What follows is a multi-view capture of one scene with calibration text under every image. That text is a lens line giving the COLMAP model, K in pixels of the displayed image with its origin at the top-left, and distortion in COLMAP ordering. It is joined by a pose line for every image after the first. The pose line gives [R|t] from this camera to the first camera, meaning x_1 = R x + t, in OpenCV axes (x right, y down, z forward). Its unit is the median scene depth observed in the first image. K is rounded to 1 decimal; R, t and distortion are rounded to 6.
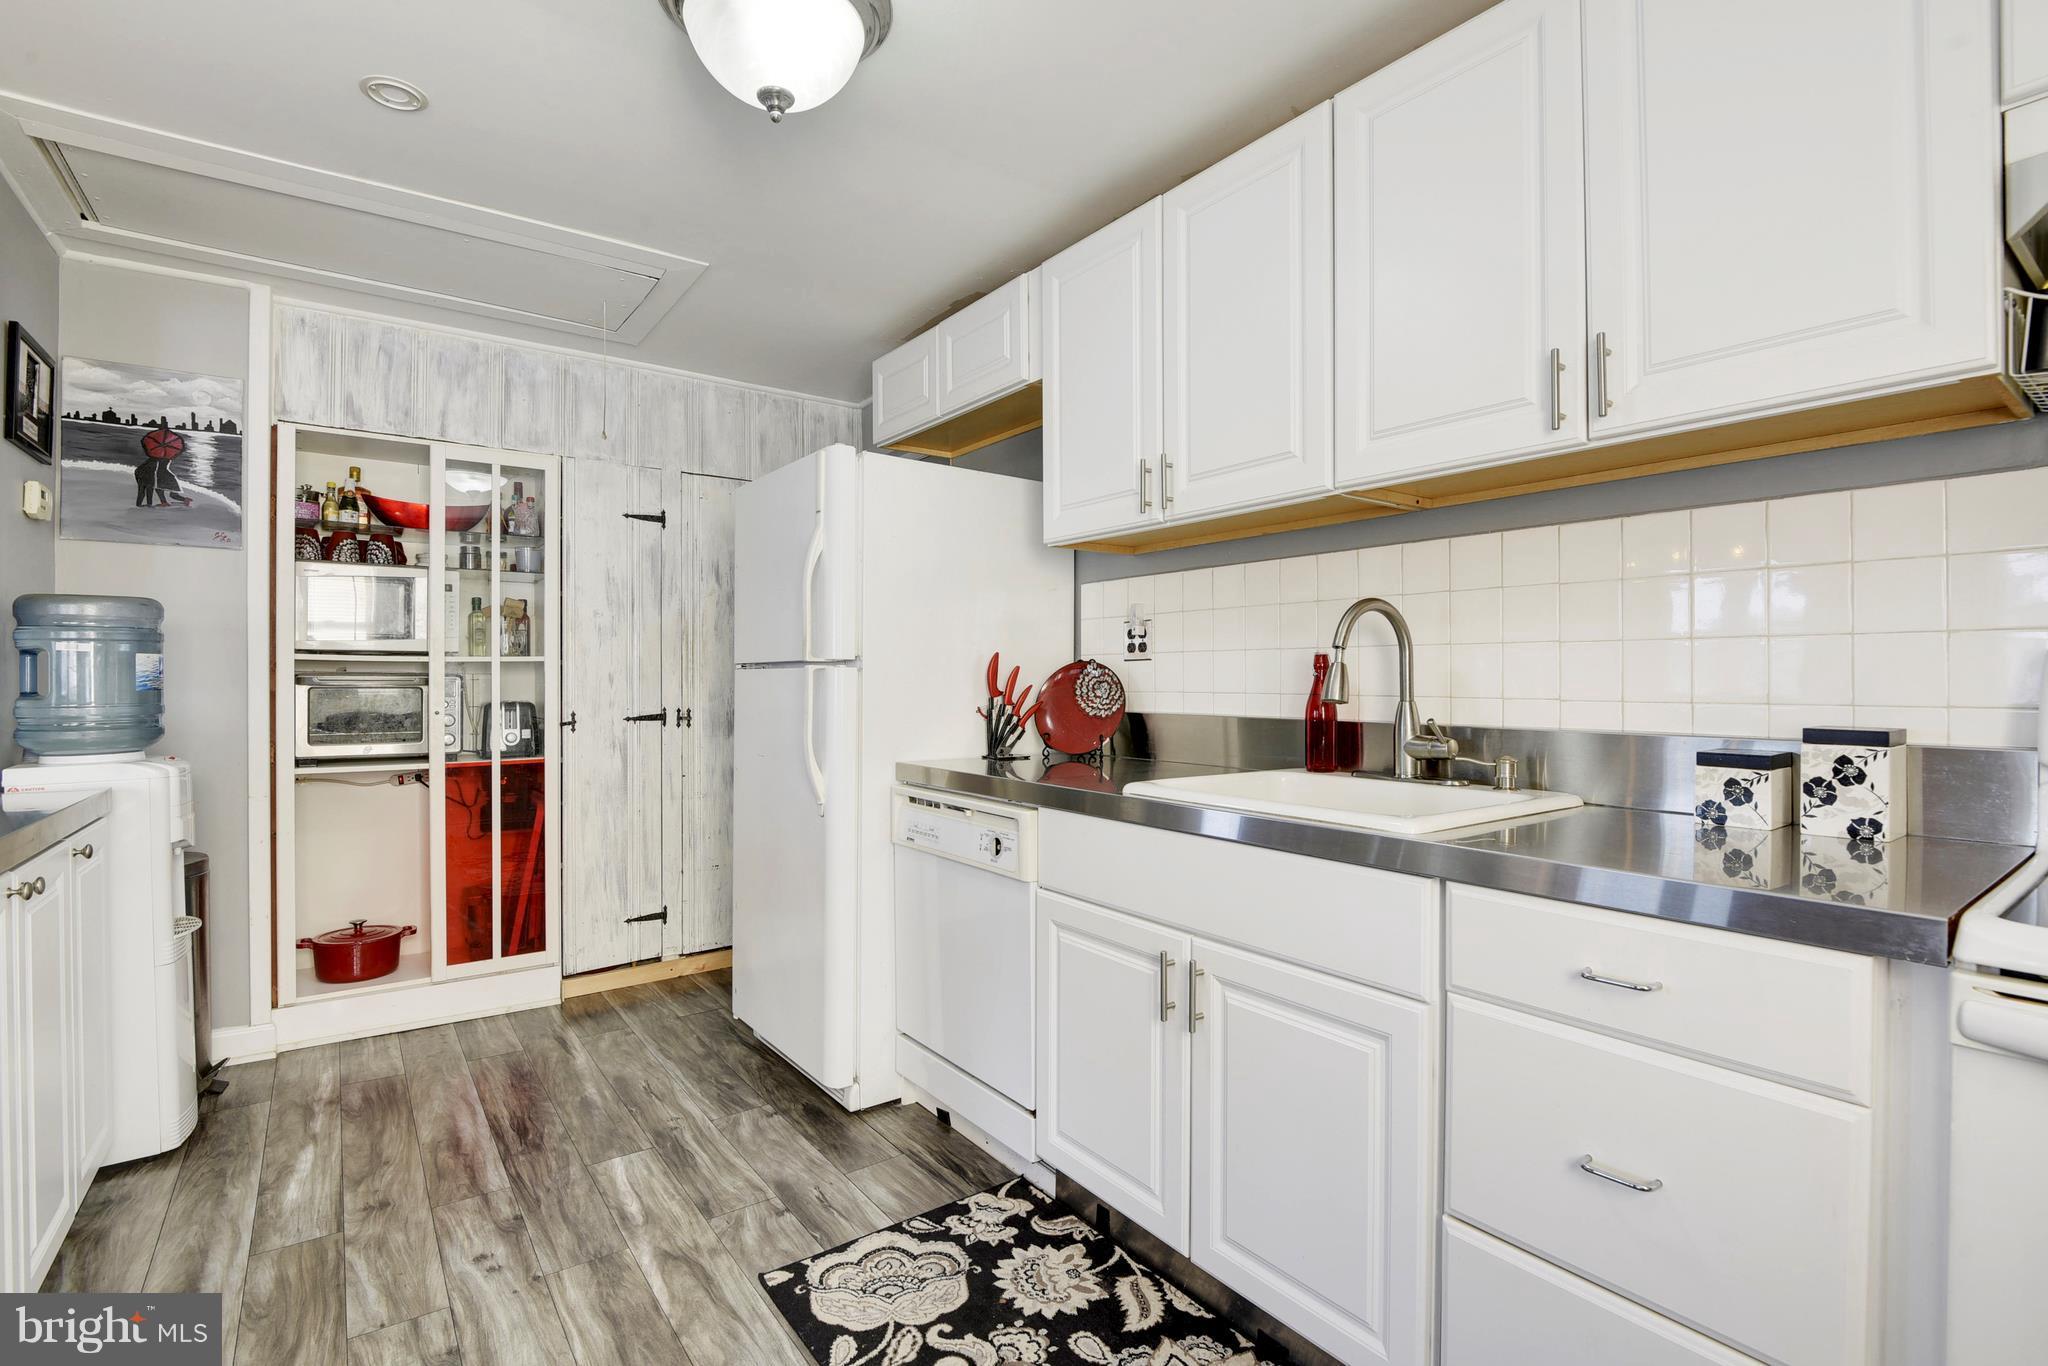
lens RADIAL K [[967.3, 0, 1047.0], [0, 967.3, 671.7], [0, 0, 1]] dist [-0.021861, -0.000514]
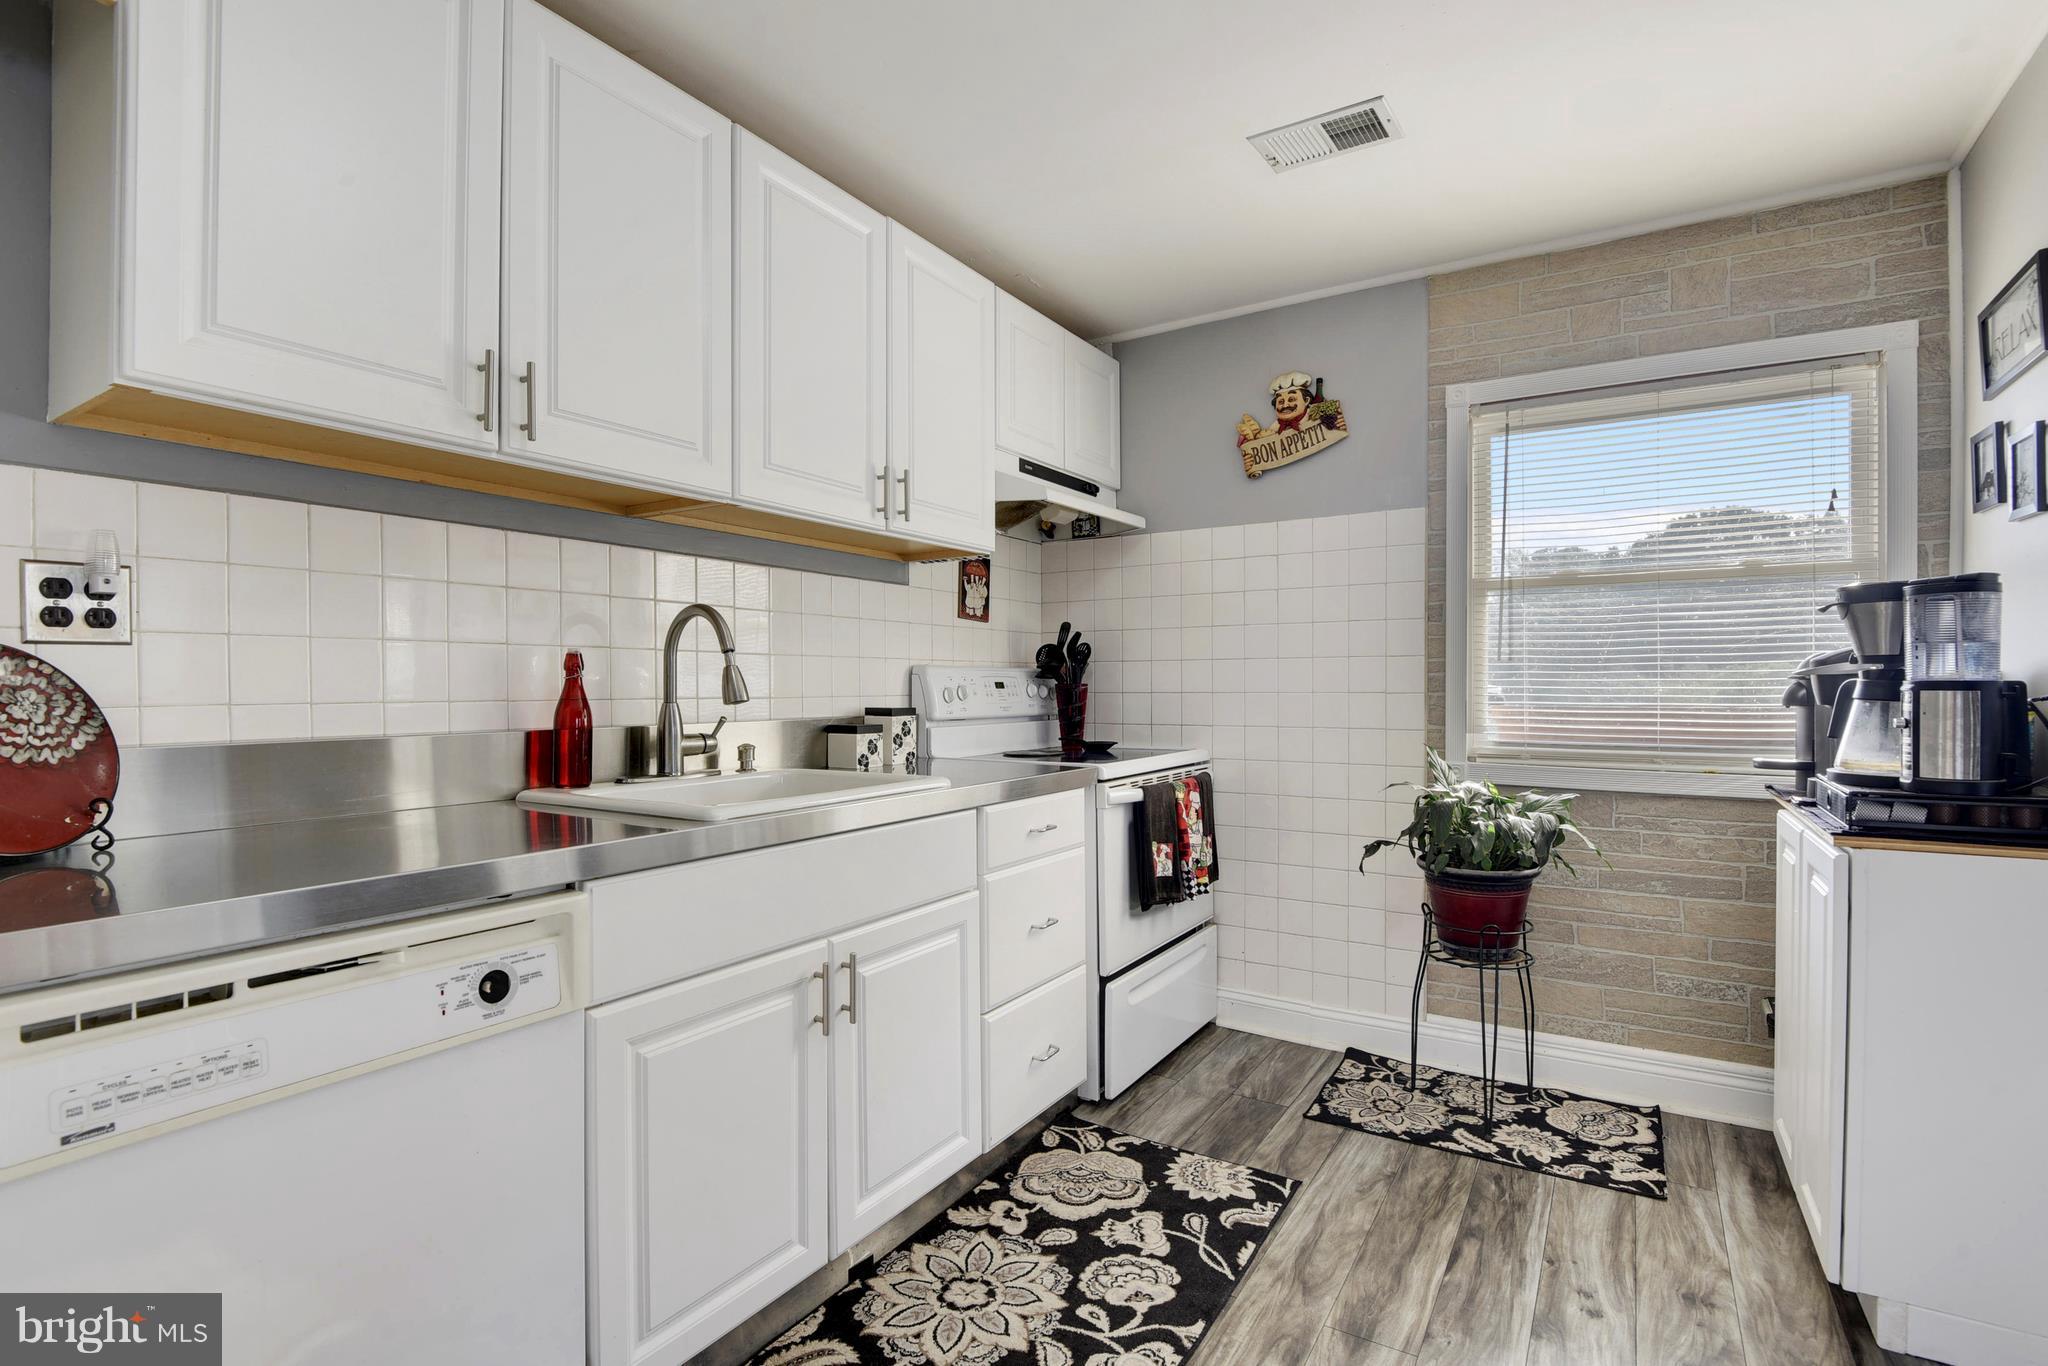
lens RADIAL K [[987.4, 0, 1024.0], [0, 987.4, 683.0], [0, 0, 1]] dist [-0.010636, -0.000475]
pose [[-0.371804, 0.000322, 0.928311, -0.761945], [-0.005090, 0.999984, -0.002385, 0.009626], [-0.928297, -0.005612, -0.371796, 1.037080]]
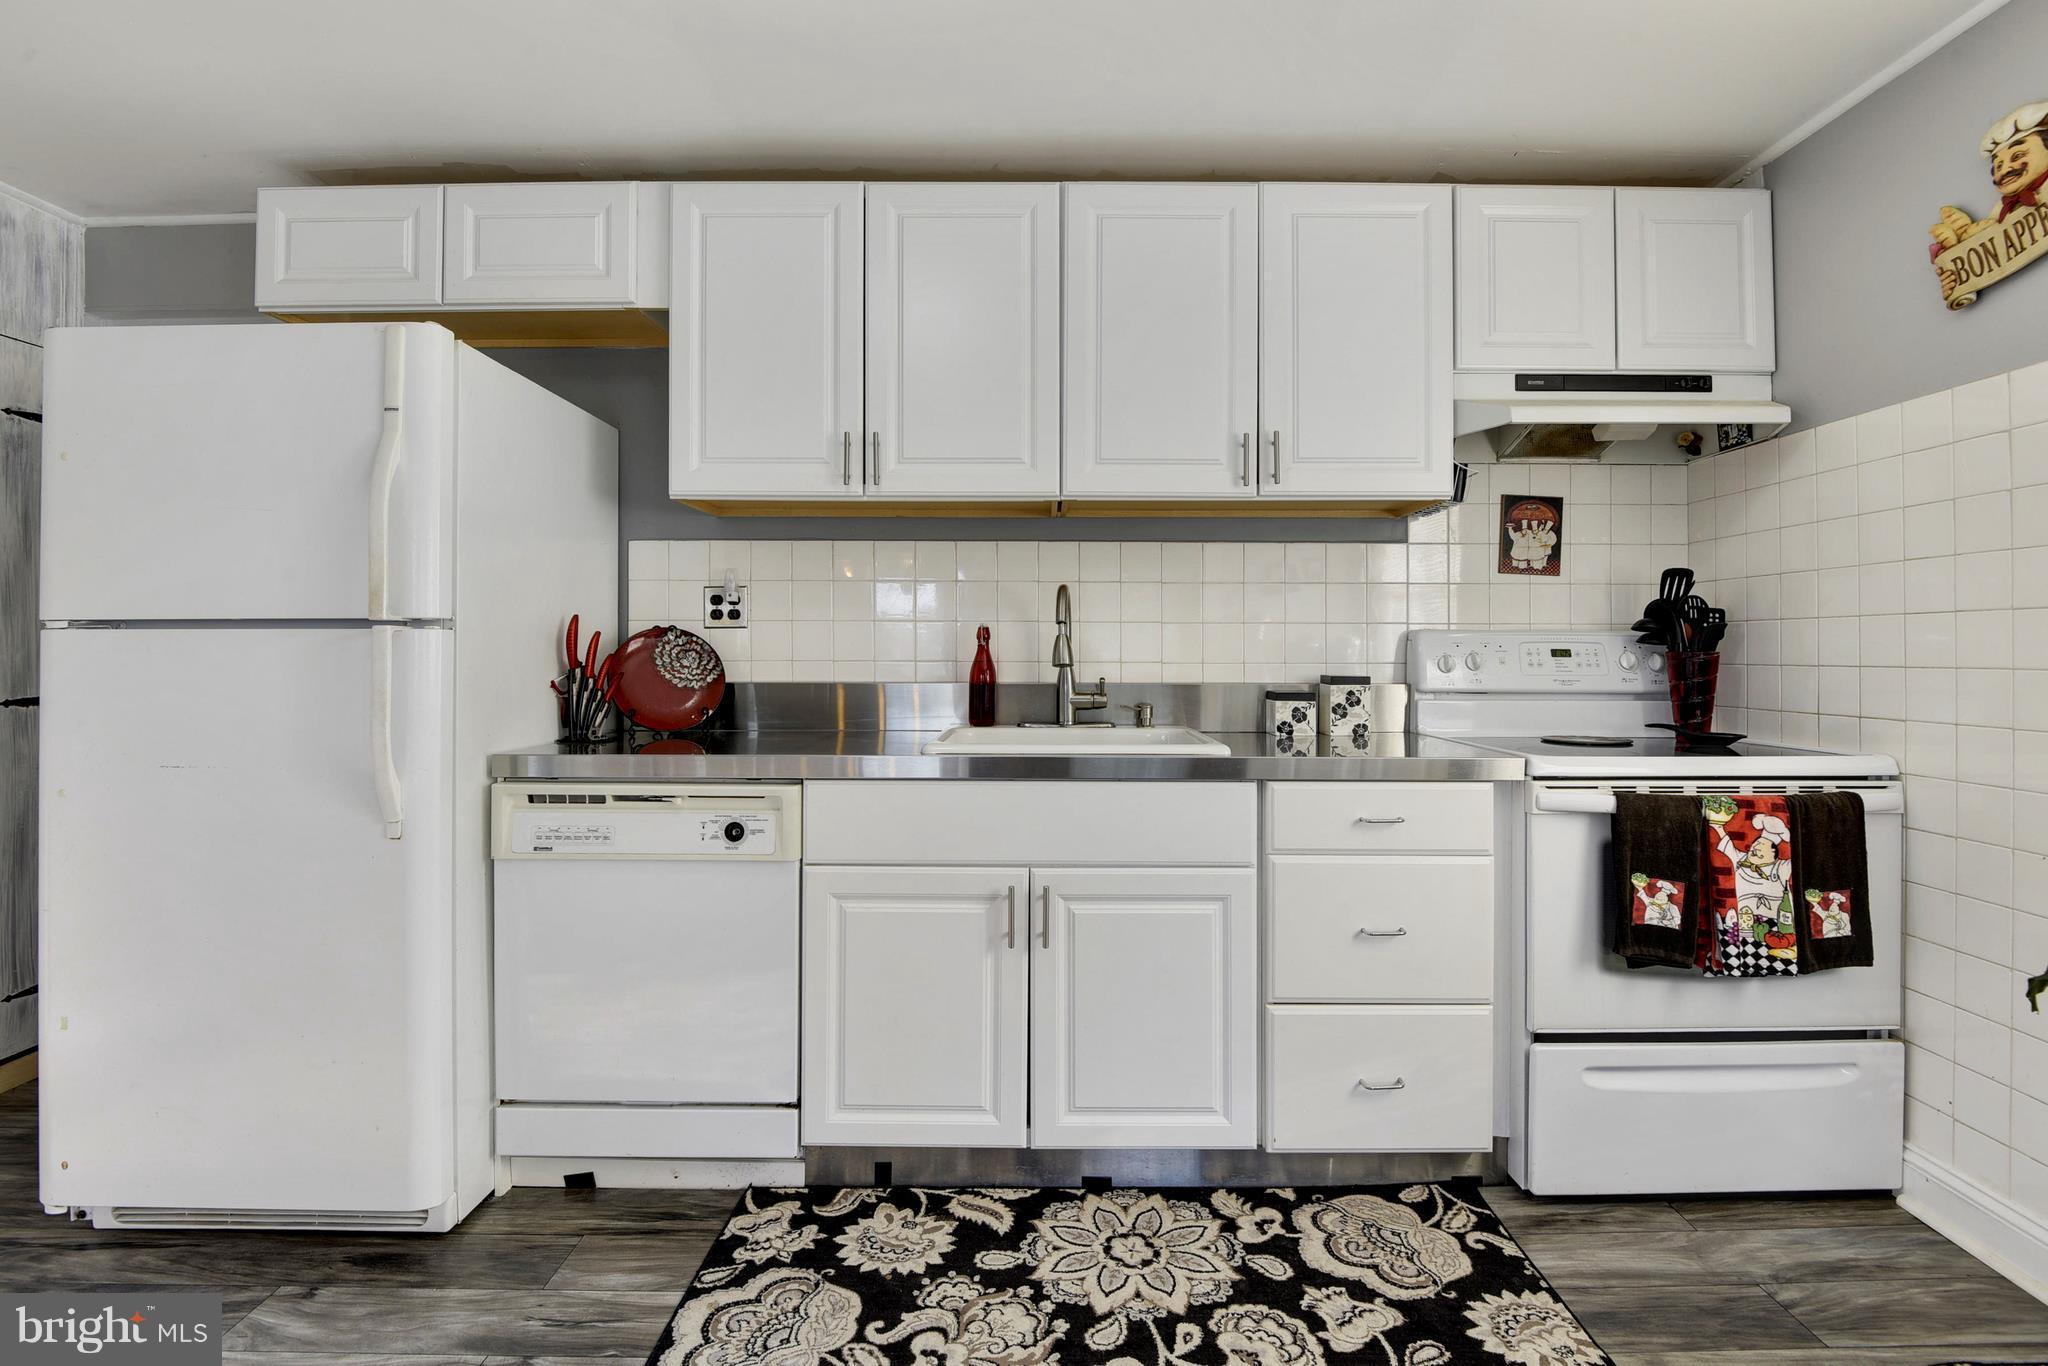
lens RADIAL K [[961.8, 0, 1032.9], [0, 961.8, 638.8], [0, 0, 1]] dist [-0.001930, -0.013586]
pose [[0.600921, 0.009055, 0.799257, -0.678293], [-0.007400, 0.999956, -0.005765, 0.003165], [-0.799274, -0.002450, 0.600962, 0.260529]]
